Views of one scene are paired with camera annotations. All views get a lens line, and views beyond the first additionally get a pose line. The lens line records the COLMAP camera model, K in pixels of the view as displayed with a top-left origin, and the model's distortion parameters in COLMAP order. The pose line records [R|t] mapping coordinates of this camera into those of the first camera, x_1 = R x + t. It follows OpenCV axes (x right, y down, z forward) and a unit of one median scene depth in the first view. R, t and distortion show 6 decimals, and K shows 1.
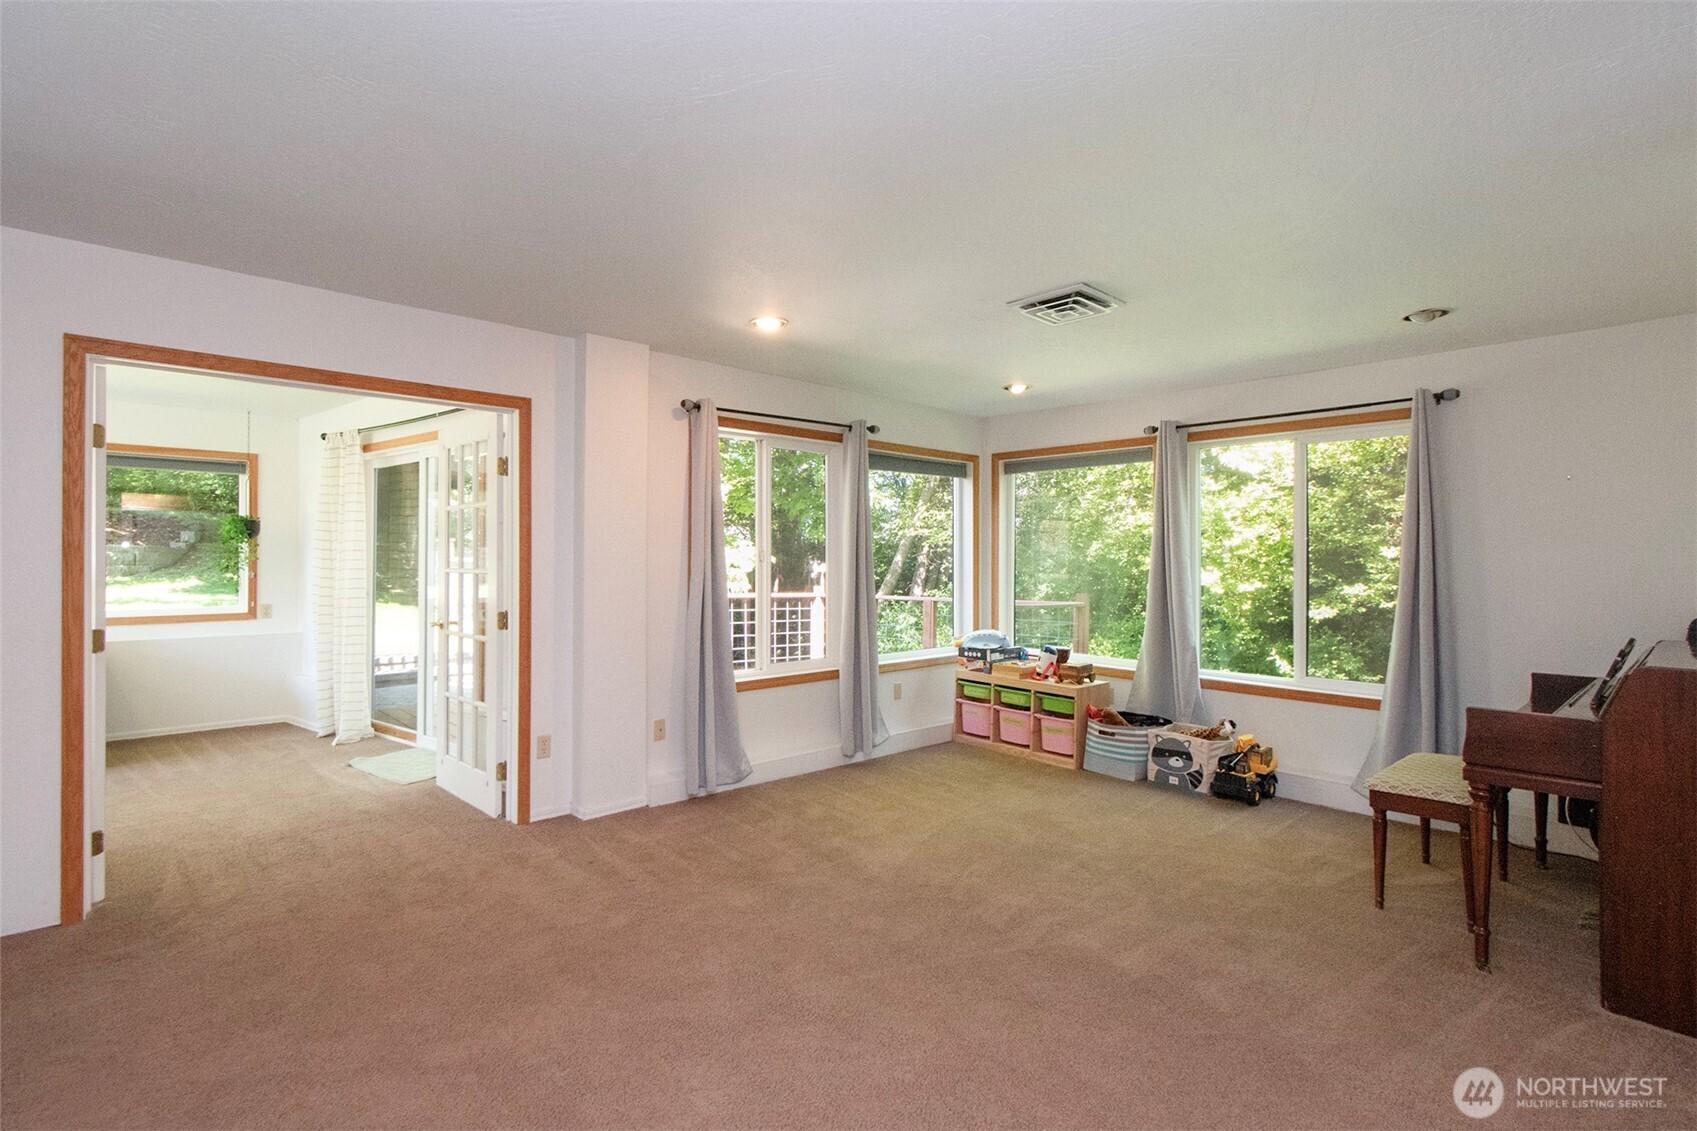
lens RADIAL K [[783.5, 0, 790.0], [0, 783.5, 552.7], [0, 0, 1]] dist [0.002585, -0.004995]
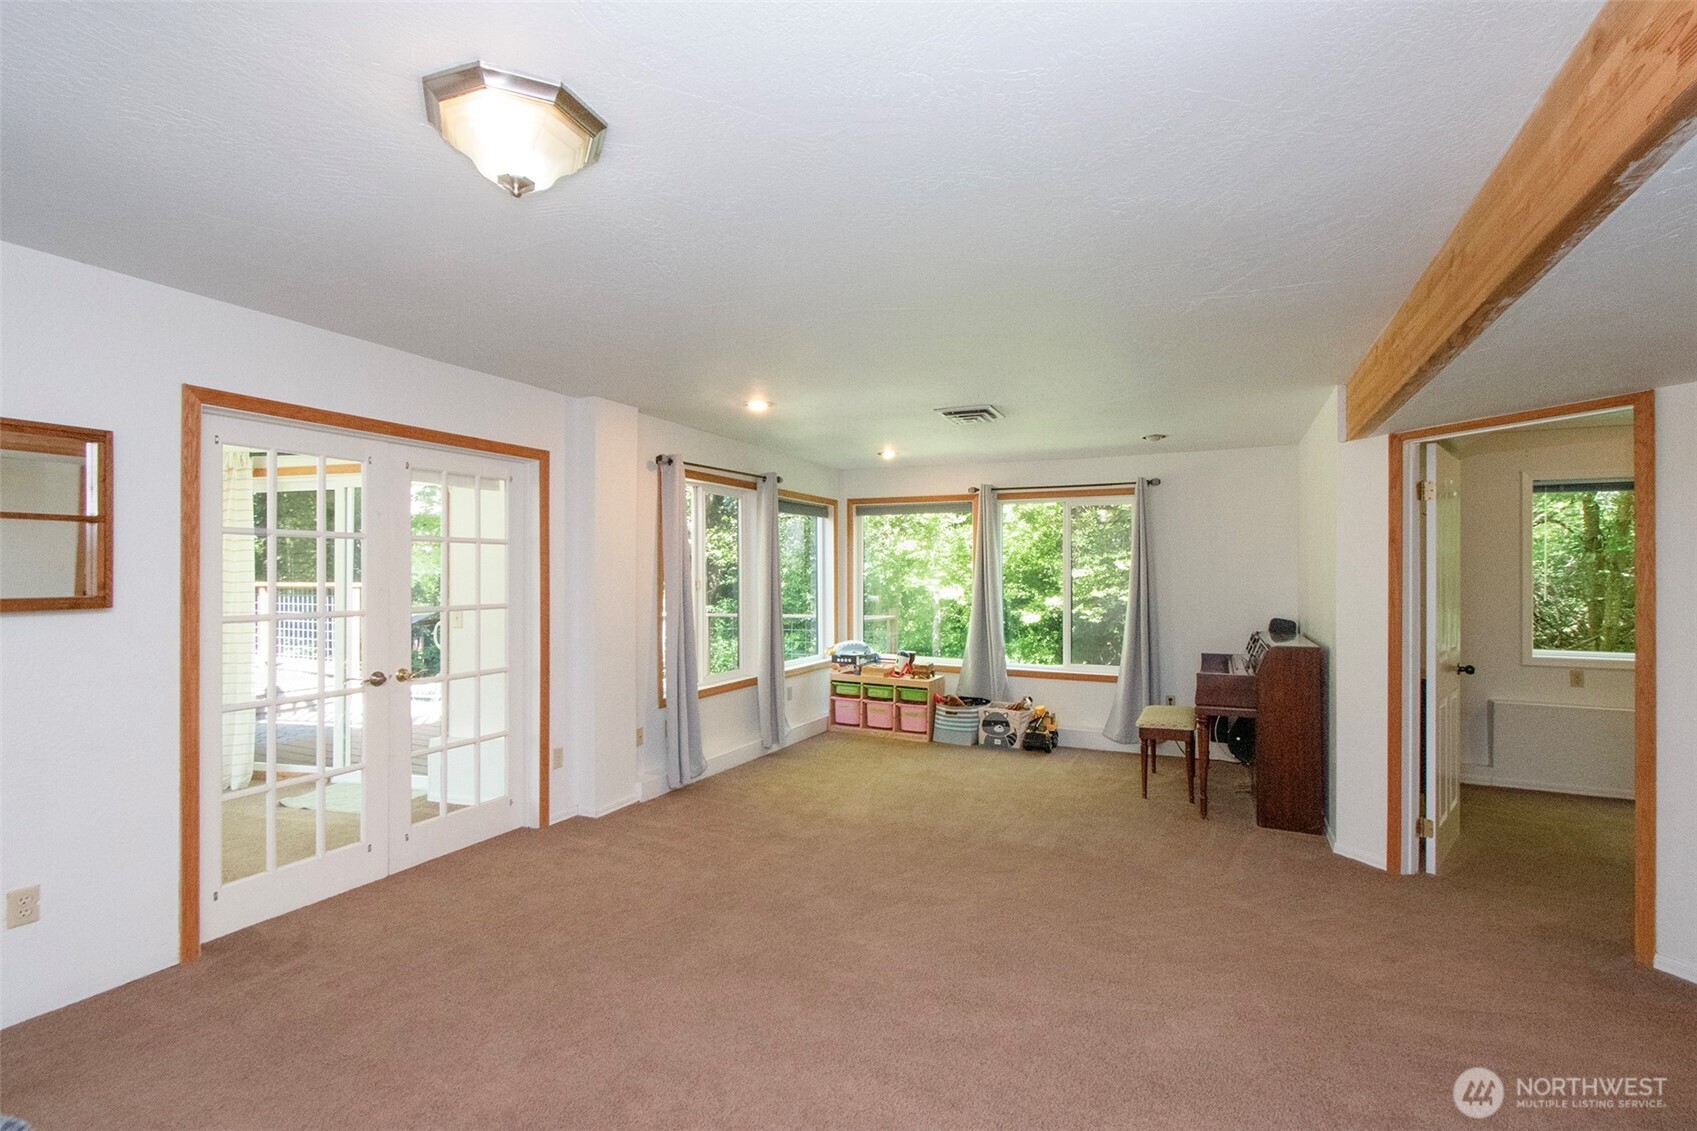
lens RADIAL K [[768.2, 0, 841.7], [0, 768.2, 574.1], [0, 0, 1]] dist [0.001446, 0.000199]
pose [[0.915801, -0.003467, 0.401618, -0.305132], [-0.000932, 0.999942, 0.010757, -0.025353], [-0.401632, -0.010226, 0.915744, -0.145199]]
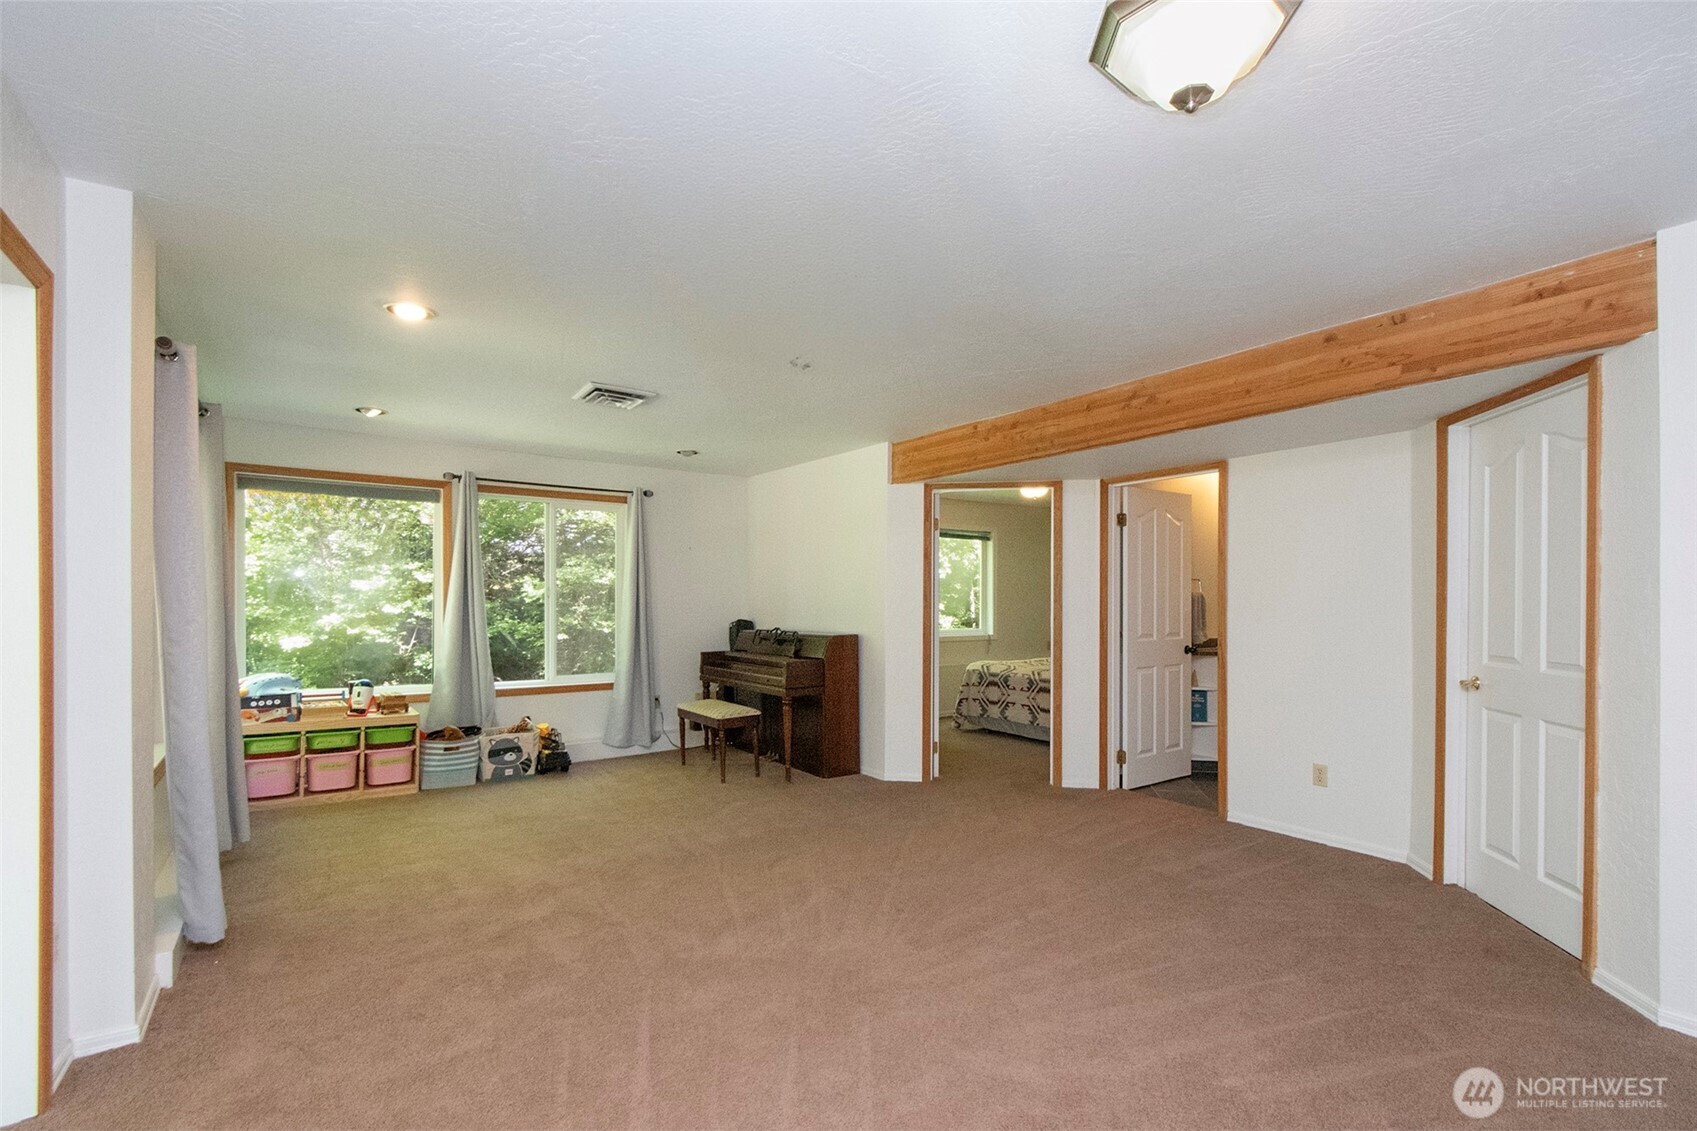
lens RADIAL K [[774.6, 0, 846.2], [0, 774.6, 599.7], [0, 0, 1]] dist [0.000731, -0.000009]
pose [[0.103872, -0.010357, 0.994537, -0.611845], [-0.005946, 0.999921, 0.011034, 0.006023], [-0.994573, -0.007059, 0.103802, 0.334551]]
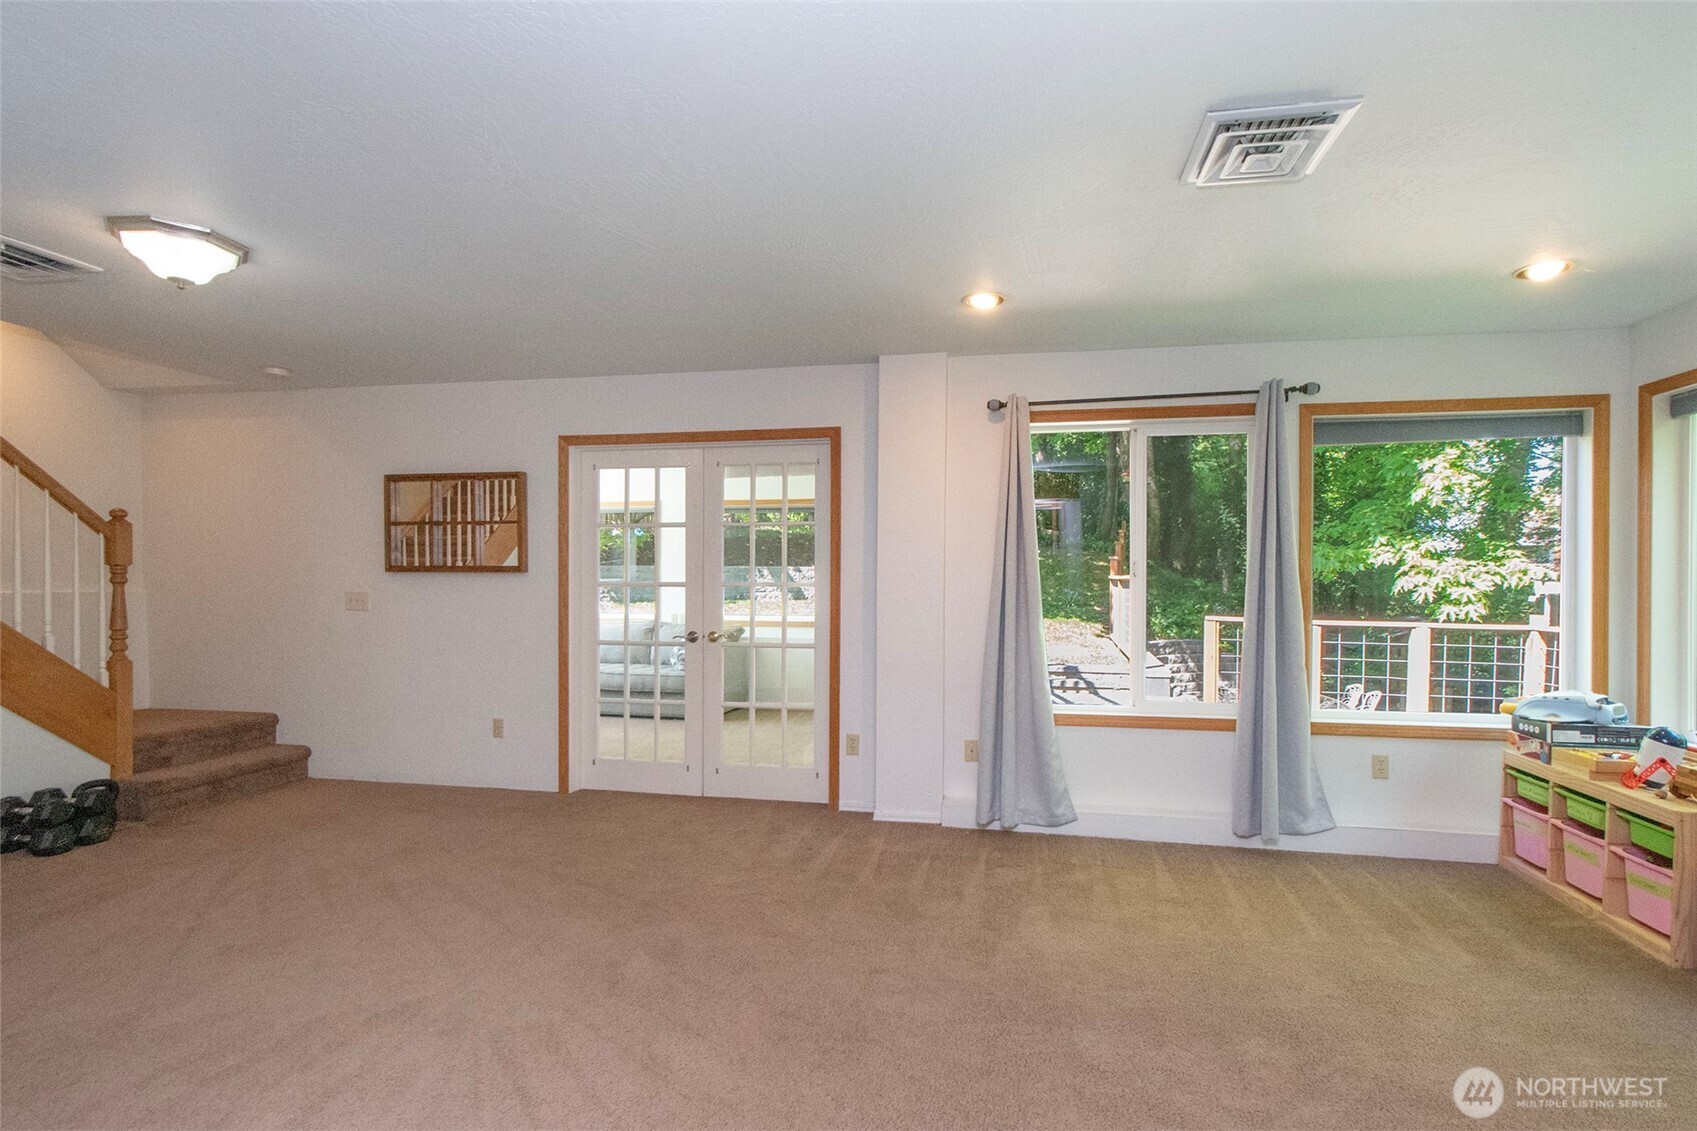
lens RADIAL K [[822.8, 0, 848.5], [0, 822.8, 565.5], [0, 0, 1]] dist [0.000806, -0.000049]
pose [[0.628469, -0.011988, -0.777742, 0.458074], [0.006196, 0.999927, -0.010406, 0.008802], [0.777810, 0.001721, 0.628498, 0.222257]]
